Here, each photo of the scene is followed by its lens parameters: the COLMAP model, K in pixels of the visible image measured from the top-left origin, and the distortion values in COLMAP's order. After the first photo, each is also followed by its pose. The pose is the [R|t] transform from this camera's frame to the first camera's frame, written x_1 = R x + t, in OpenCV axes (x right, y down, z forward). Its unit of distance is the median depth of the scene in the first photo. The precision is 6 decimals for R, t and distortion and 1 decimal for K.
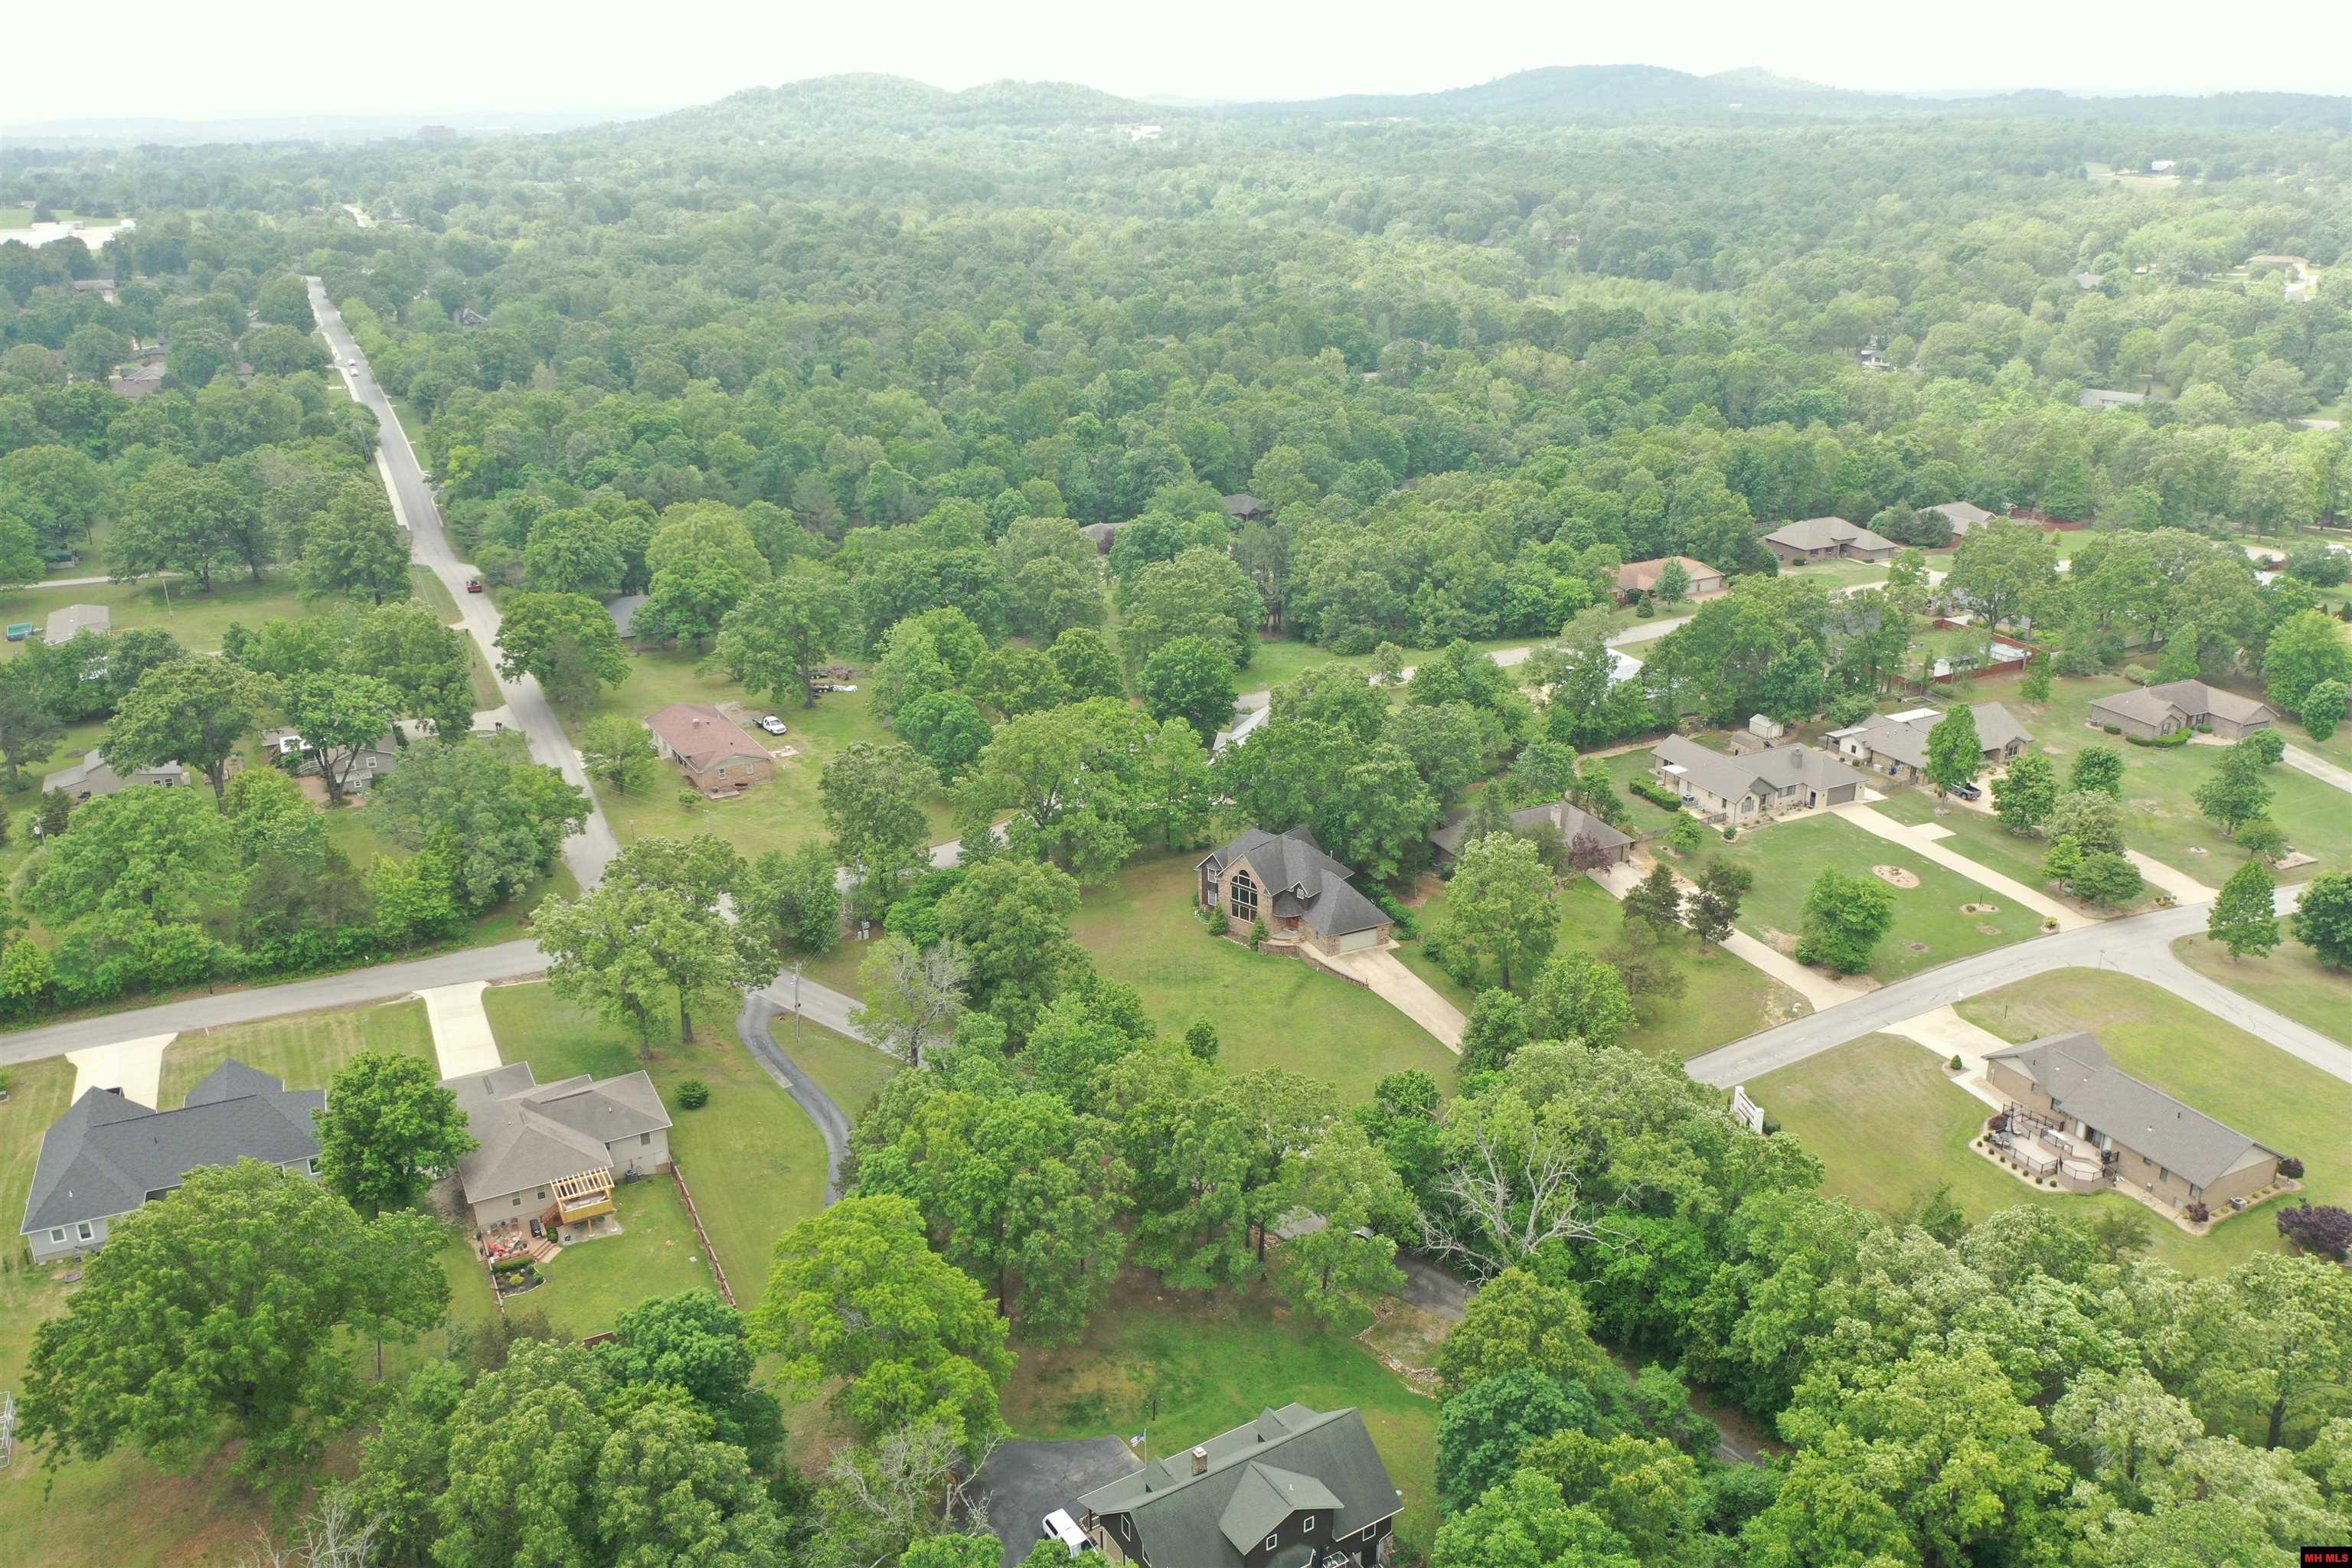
lens RADIAL K [[1893.0, 0, 1176.0], [0, 1893.0, 784.0], [0, 0, 1]] dist [0.005671, -0.011086]
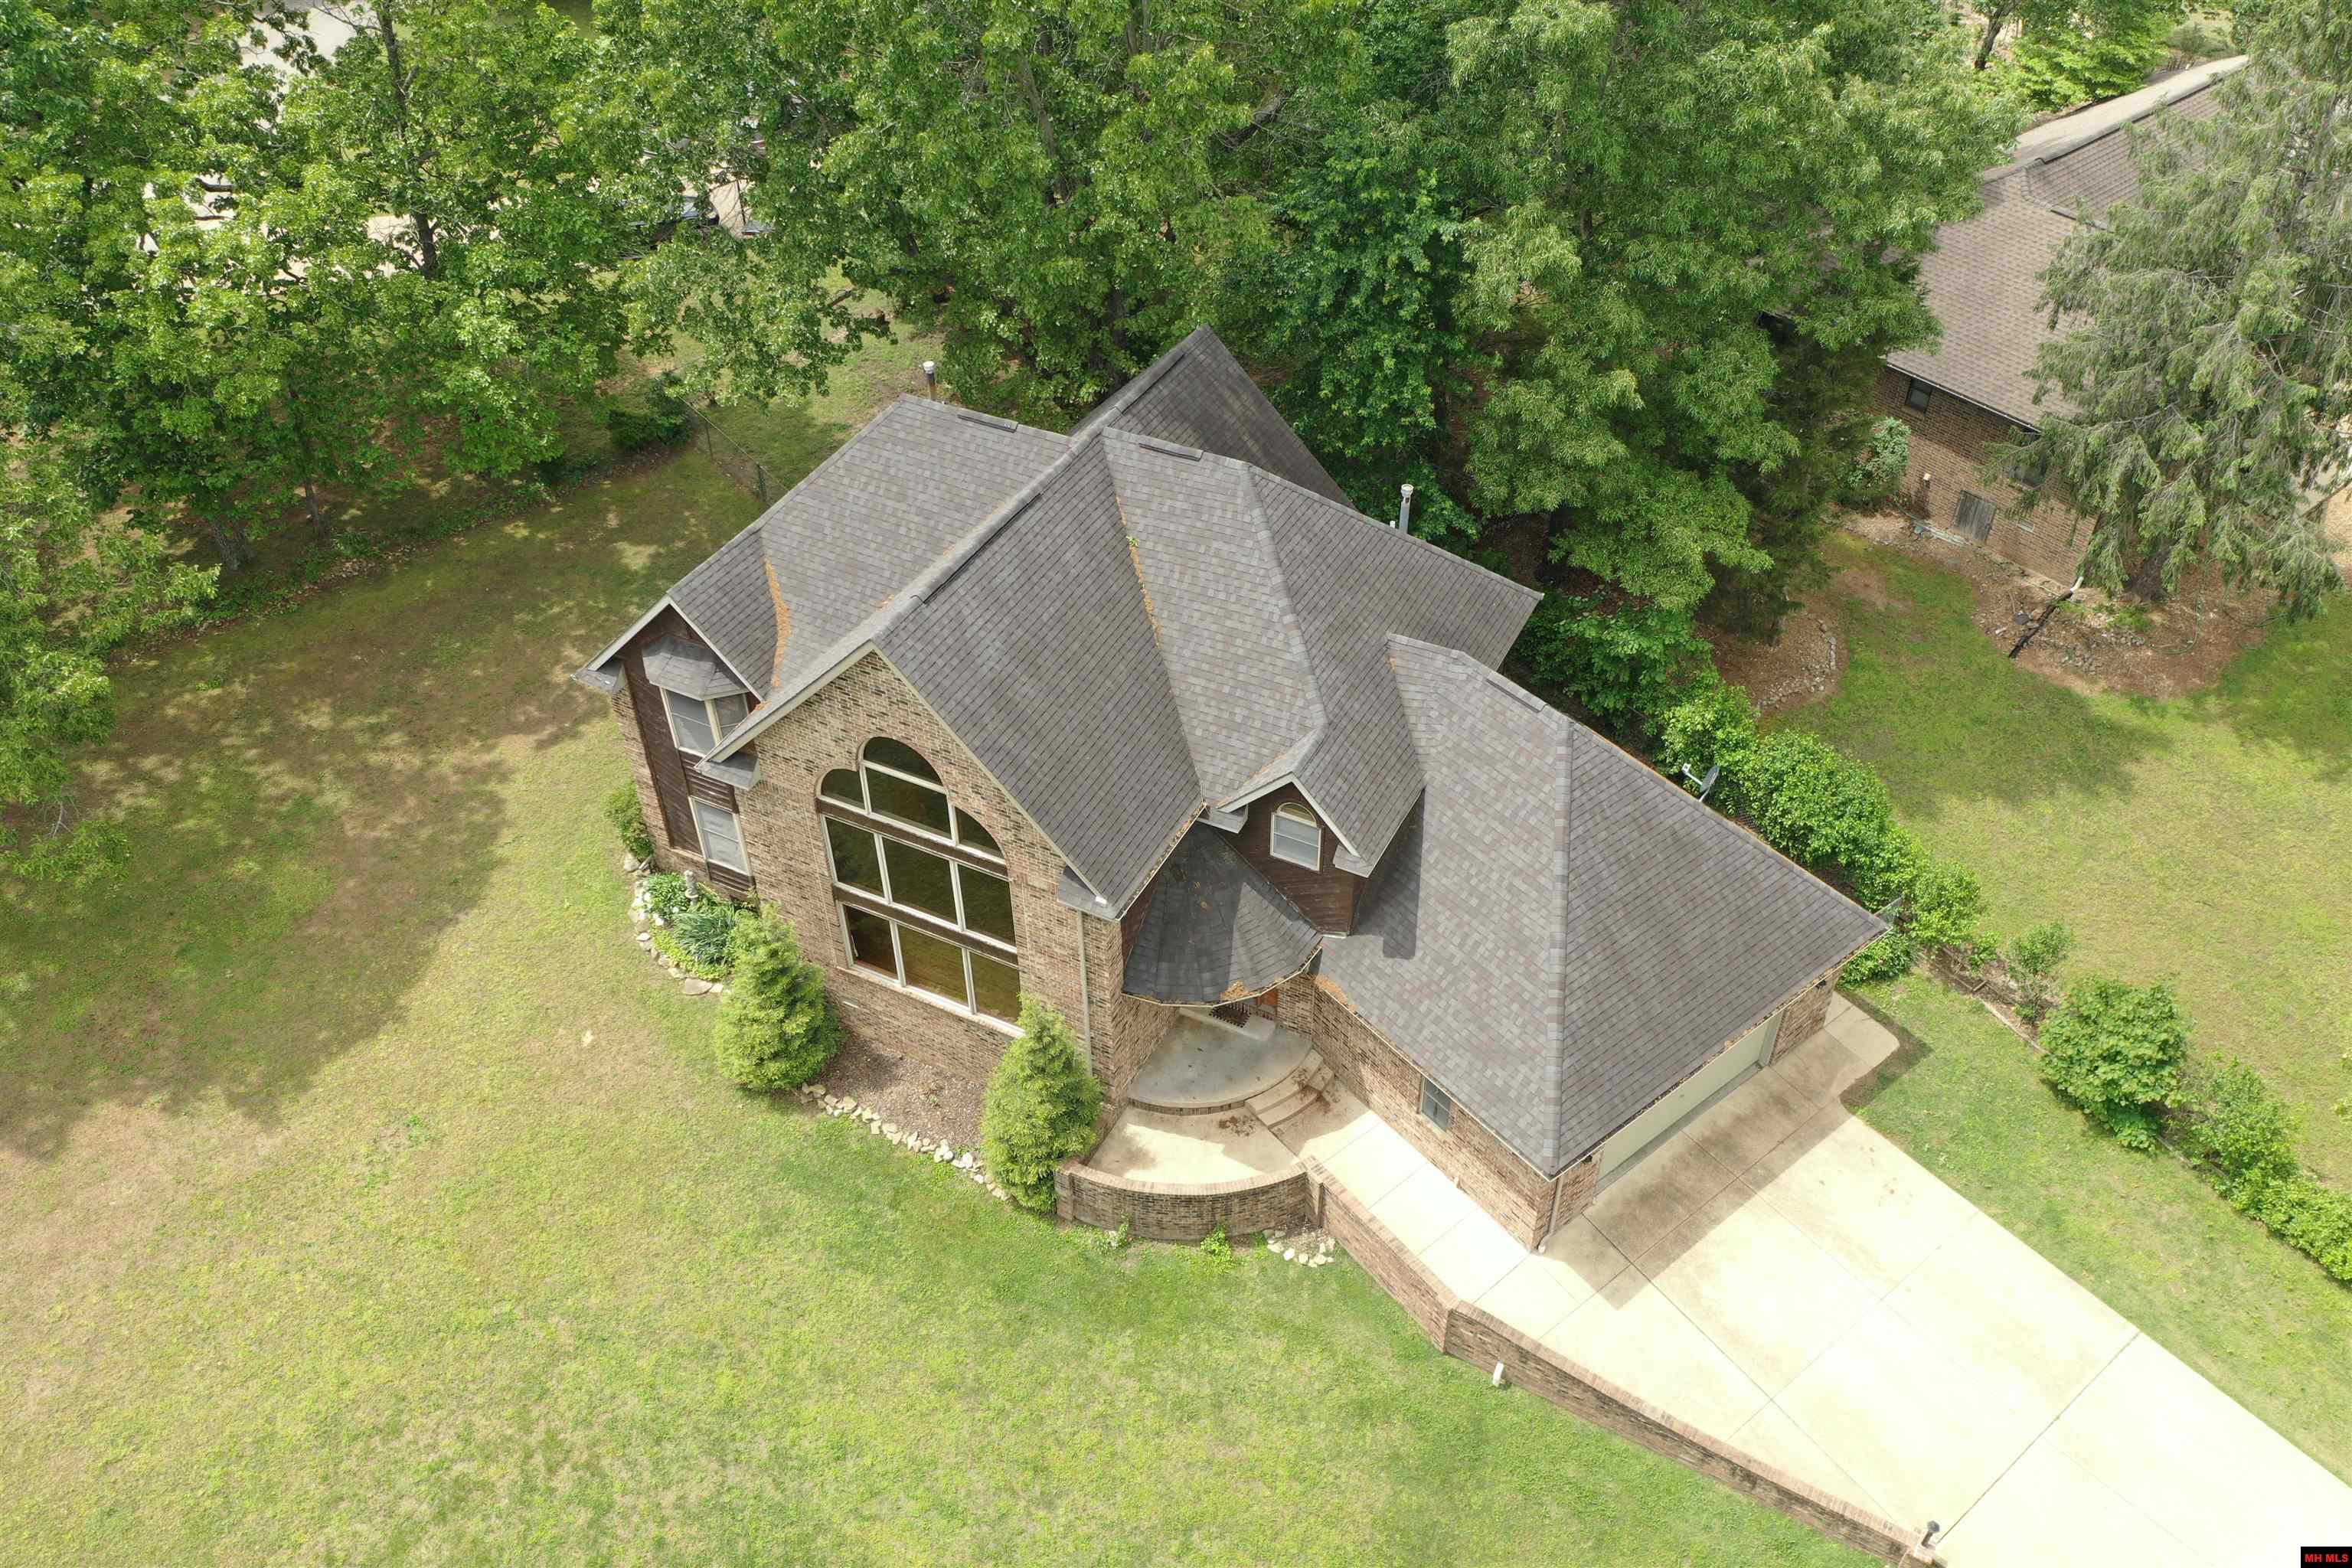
lens RADIAL K [[1893.0, 0, 1176.0], [0, 1893.0, 784.0], [0, 0, 1]] dist [0.005671, -0.011086]
pose [[0.970320, -0.160829, 0.180591, 0.028419], [0.088512, 0.931165, 0.353692, -0.000145], [-0.225044, -0.327210, 0.917763, 0.815203]]
